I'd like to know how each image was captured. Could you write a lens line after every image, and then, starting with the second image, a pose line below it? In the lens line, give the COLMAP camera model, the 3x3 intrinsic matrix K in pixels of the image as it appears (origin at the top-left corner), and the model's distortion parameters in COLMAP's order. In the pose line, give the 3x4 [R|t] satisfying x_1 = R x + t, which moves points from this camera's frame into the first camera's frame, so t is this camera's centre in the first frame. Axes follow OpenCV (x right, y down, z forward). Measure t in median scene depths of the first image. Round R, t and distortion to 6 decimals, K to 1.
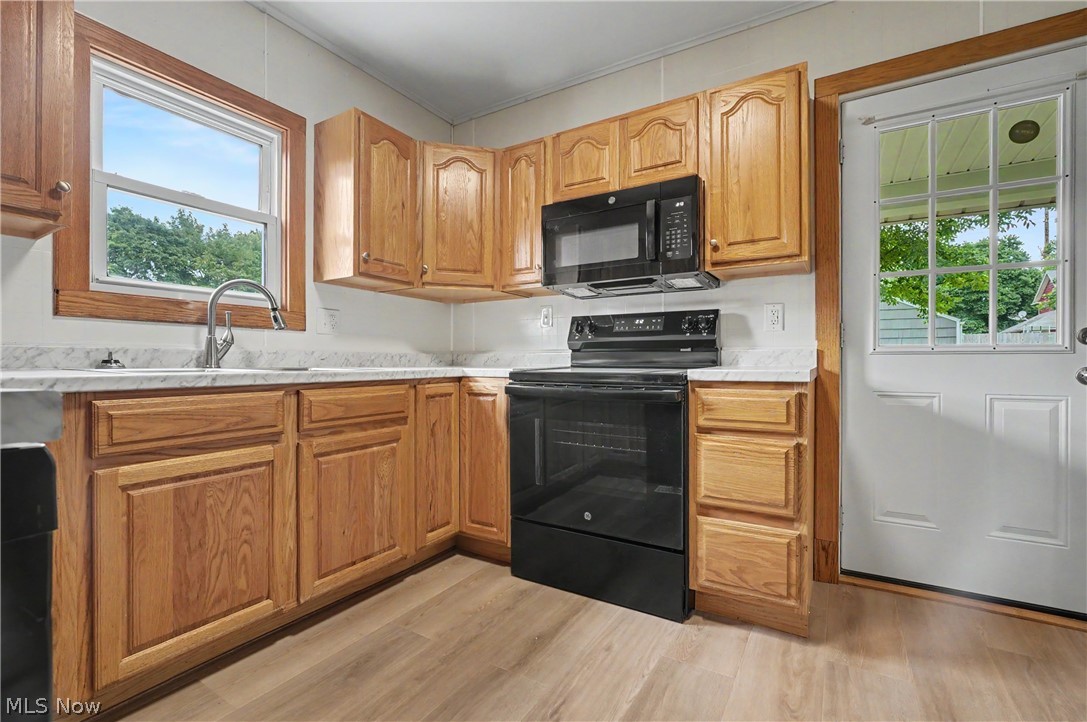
lens RADIAL K [[499.1, 0, 544.0], [0, 499.1, 358.1], [0, 0, 1]] dist [-0.004268, -0.000578]
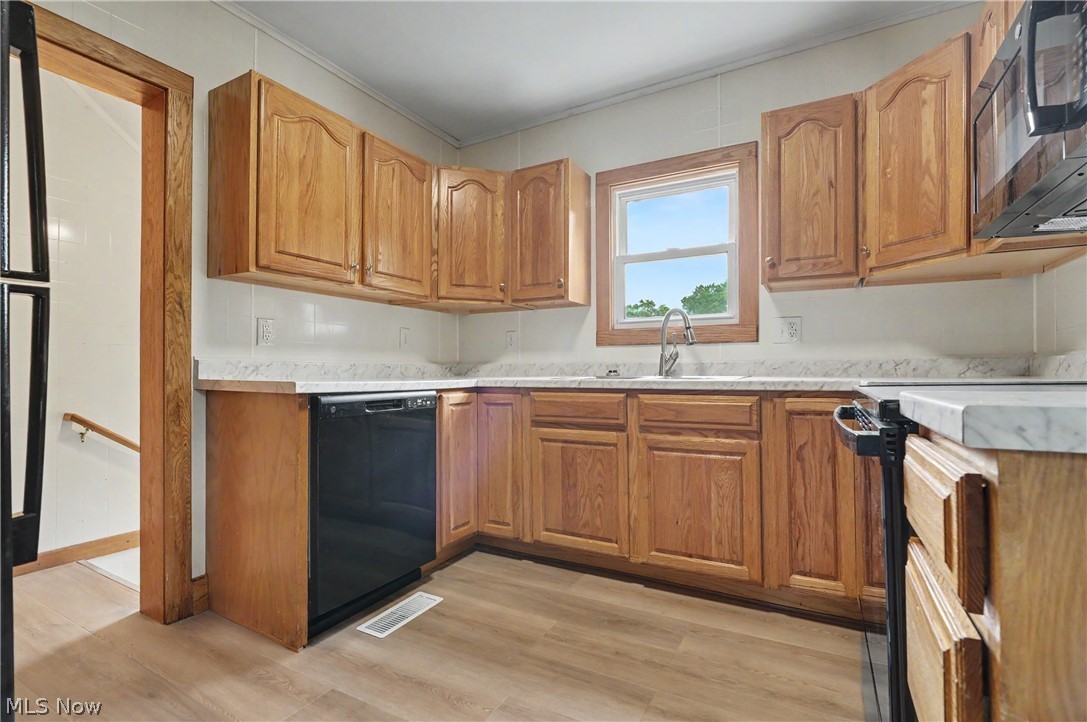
lens RADIAL K [[499.1, 0, 545.0], [0, 499.1, 367.4], [0, 0, 1]] dist [-0.004268, -0.000578]
pose [[0.037550, -0.009778, -0.999247, 0.712567], [0.009347, 0.999912, -0.009433, 0.005632], [0.999251, -0.008986, 0.037638, 0.652305]]
